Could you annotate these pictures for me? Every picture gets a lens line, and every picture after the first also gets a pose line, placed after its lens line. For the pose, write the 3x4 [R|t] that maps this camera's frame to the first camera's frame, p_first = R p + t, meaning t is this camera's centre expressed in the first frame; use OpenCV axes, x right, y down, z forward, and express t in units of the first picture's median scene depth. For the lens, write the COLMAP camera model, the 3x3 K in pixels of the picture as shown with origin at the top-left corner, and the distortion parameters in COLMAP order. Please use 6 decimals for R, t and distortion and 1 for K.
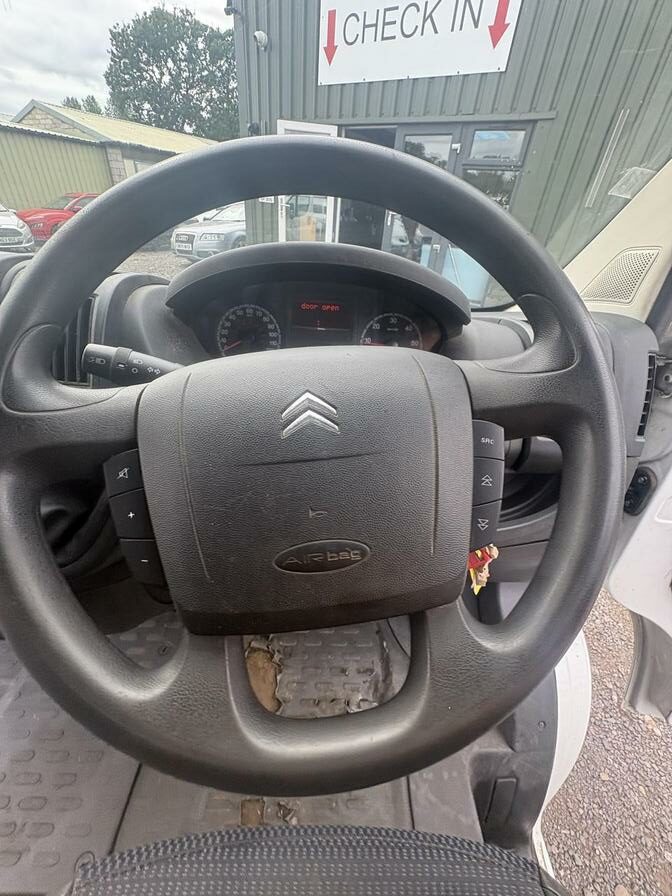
lens RADIAL K [[360.6, 0, 336.1], [0, 360.6, 447.1], [0, 0, 1]] dist [0.001589, 0.000108]
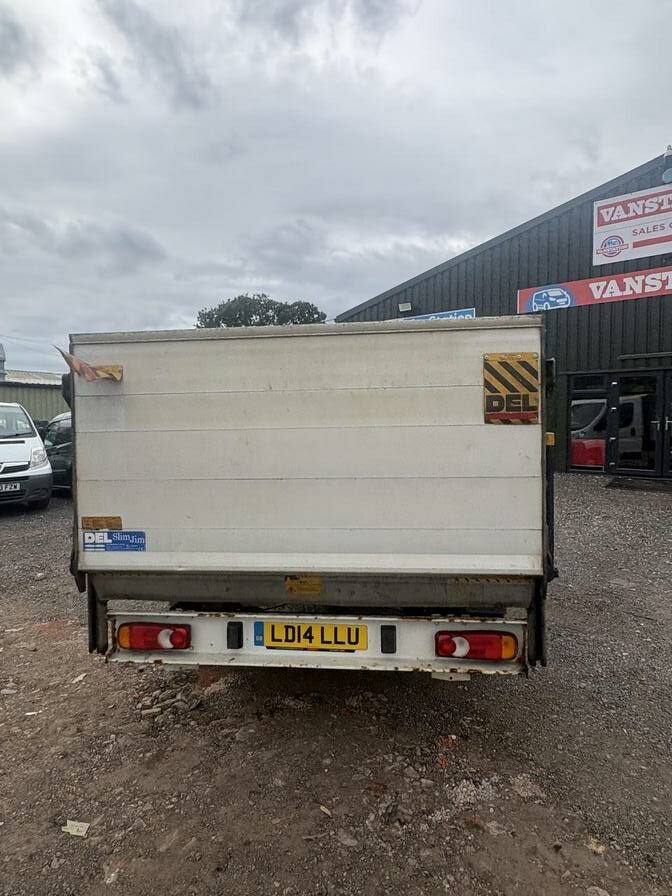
lens RADIAL K [[524.4, 0, 341.7], [0, 524.4, 447.0], [0, 0, 1]] dist [0.001821, -0.000049]
pose [[0.992304, -0.061723, -0.107345, -0.003012], [-0.002947, 0.854888, -0.518804, 0.705824], [0.123790, 0.515128, 0.848127, -1.041440]]
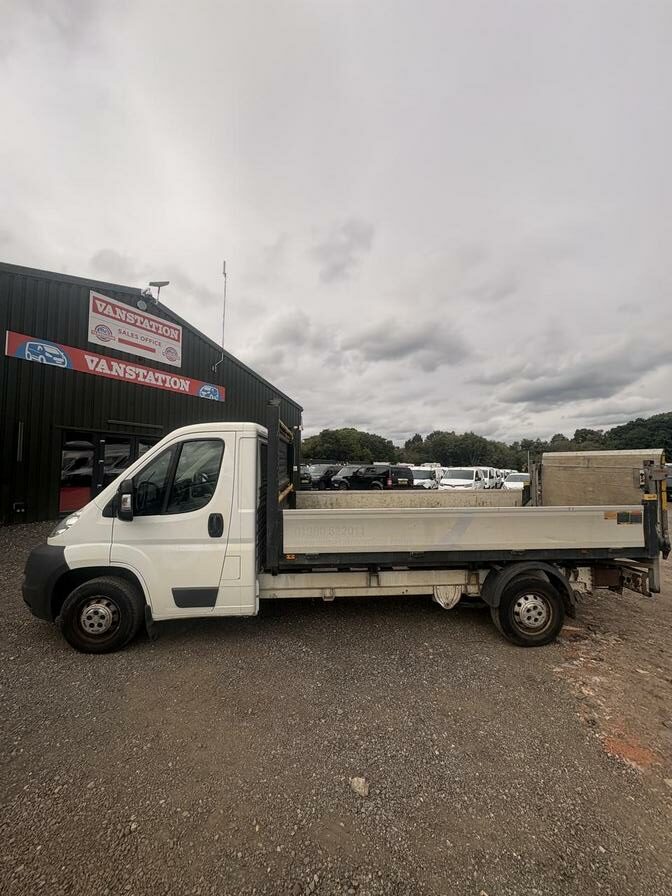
lens RADIAL K [[354.8, 0, 334.5], [0, 354.8, 450.8], [0, 0, 1]] dist [0.007276, -0.000075]
pose [[-0.045631, -0.021551, 0.998726, -0.882780], [0.545738, 0.836852, 0.042992, 0.060367], [-0.836712, 0.547005, -0.026425, -0.235531]]
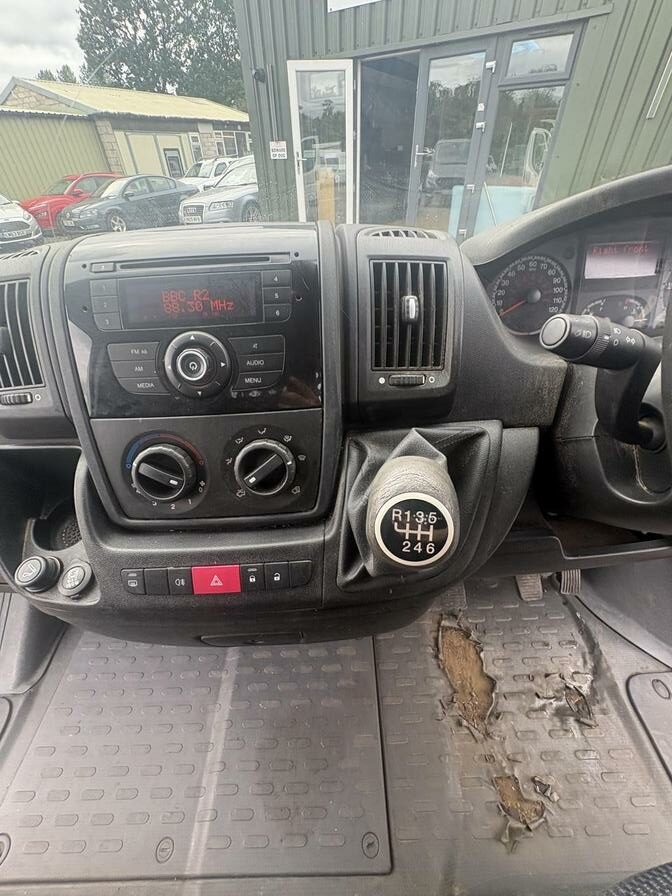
lens RADIAL K [[360.8, 0, 336.0], [0, 360.8, 448.0], [0, 0, 1]] dist [-0.000252, 0.000457]
pose [[0.995196, -0.082522, -0.052683, -0.065506], [0.086954, 0.992293, 0.088279, -0.005861], [0.044992, -0.092436, 0.994702, 0.008539]]
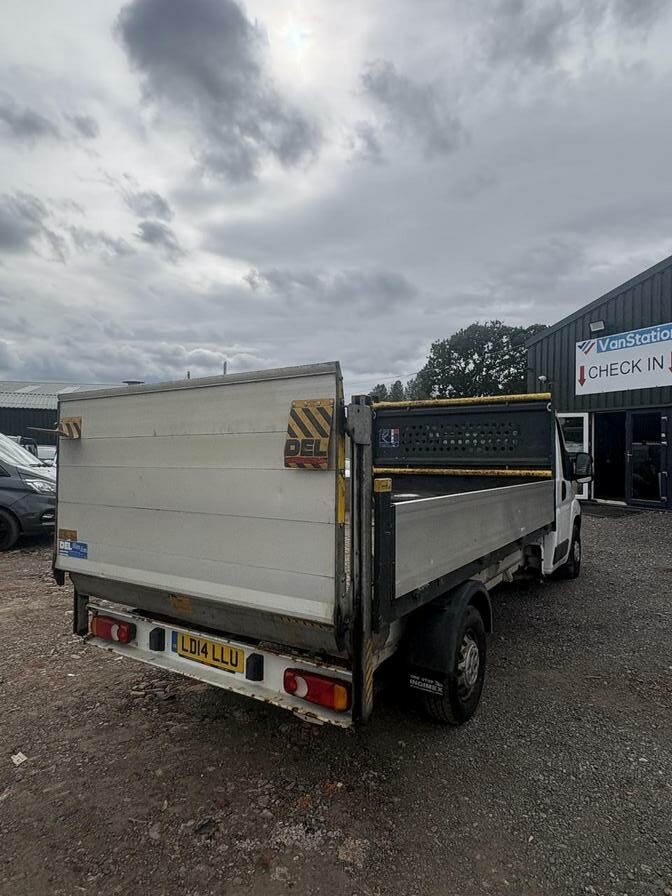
lens RADIAL K [[524.7, 0, 340.5], [0, 524.7, 447.0], [0, 0, 1]] dist [-0.005519, 0.001154]
pose [[0.841993, -0.059612, -0.536185, 0.298694], [-0.260974, 0.824844, -0.501523, 0.668957], [0.472166, 0.562209, 0.678955, -0.974252]]
